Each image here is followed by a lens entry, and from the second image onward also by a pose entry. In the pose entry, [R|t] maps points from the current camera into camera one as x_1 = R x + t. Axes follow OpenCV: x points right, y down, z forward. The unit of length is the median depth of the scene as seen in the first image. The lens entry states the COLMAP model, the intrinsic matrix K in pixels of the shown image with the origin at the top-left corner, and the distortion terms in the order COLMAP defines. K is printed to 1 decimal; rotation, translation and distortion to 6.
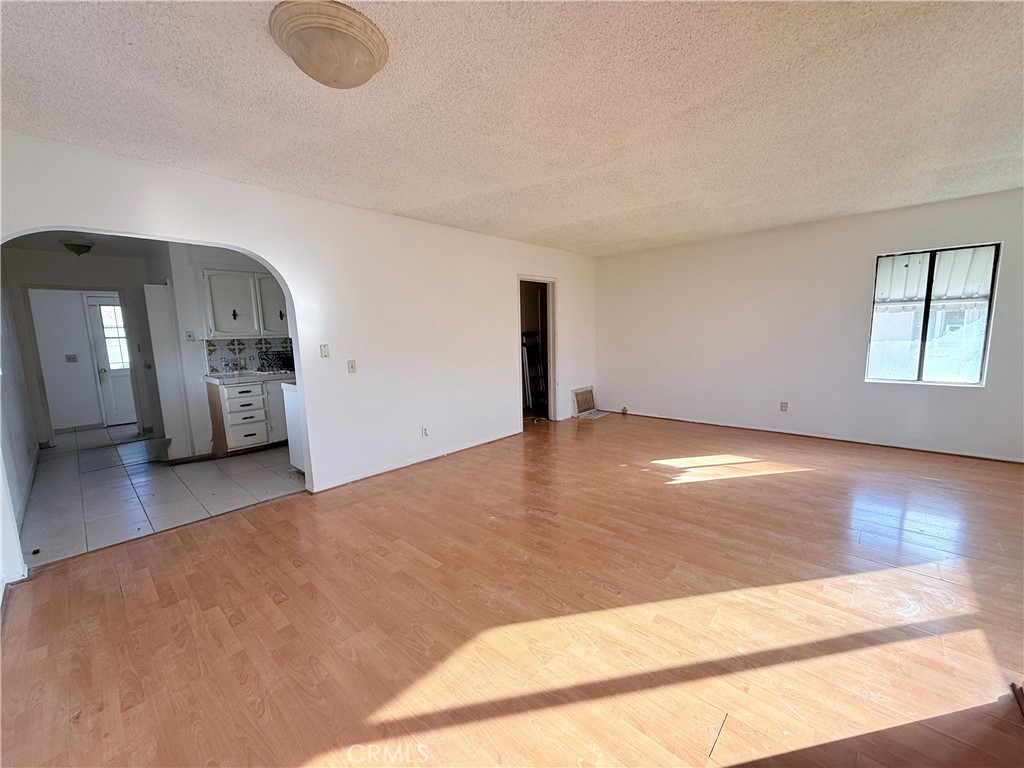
lens RADIAL K [[407.8, 0, 508.6], [0, 407.8, 386.4], [0, 0, 1]] dist [0.001428, -0.000196]
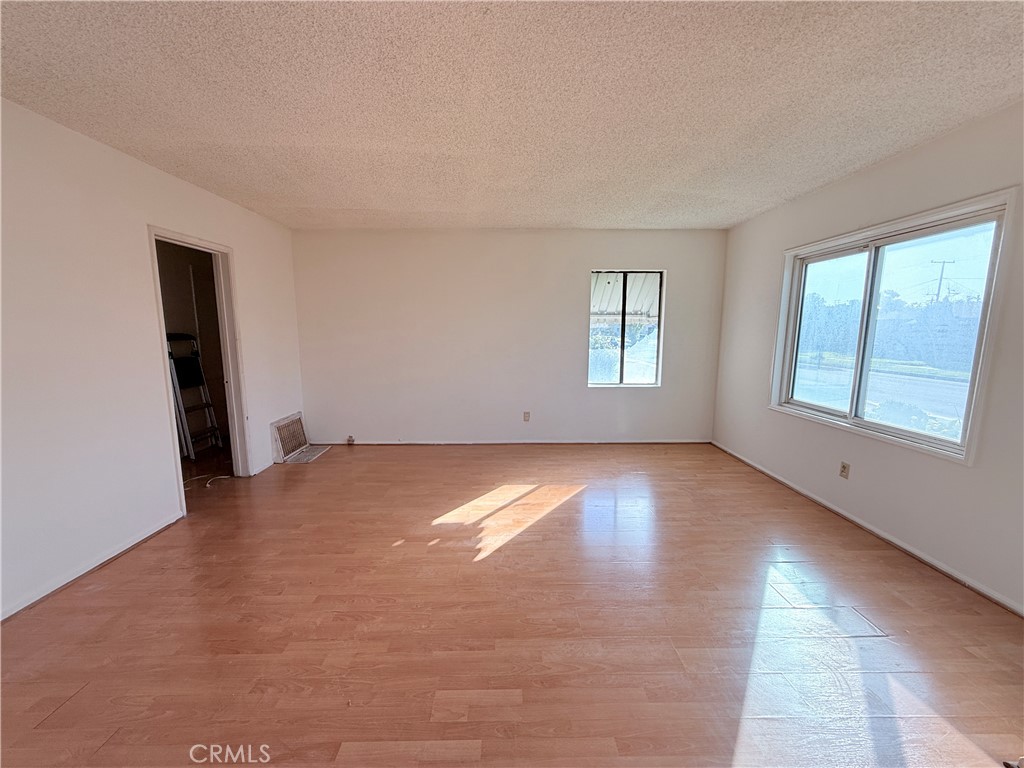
lens RADIAL K [[407.8, 0, 508.6], [0, 407.8, 386.4], [0, 0, 1]] dist [0.001428, -0.000196]
pose [[0.726224, -0.068865, 0.684000, -0.019375], [0.072455, 0.997096, 0.023460, -0.058395], [-0.683629, 0.032522, 0.729104, 0.392997]]
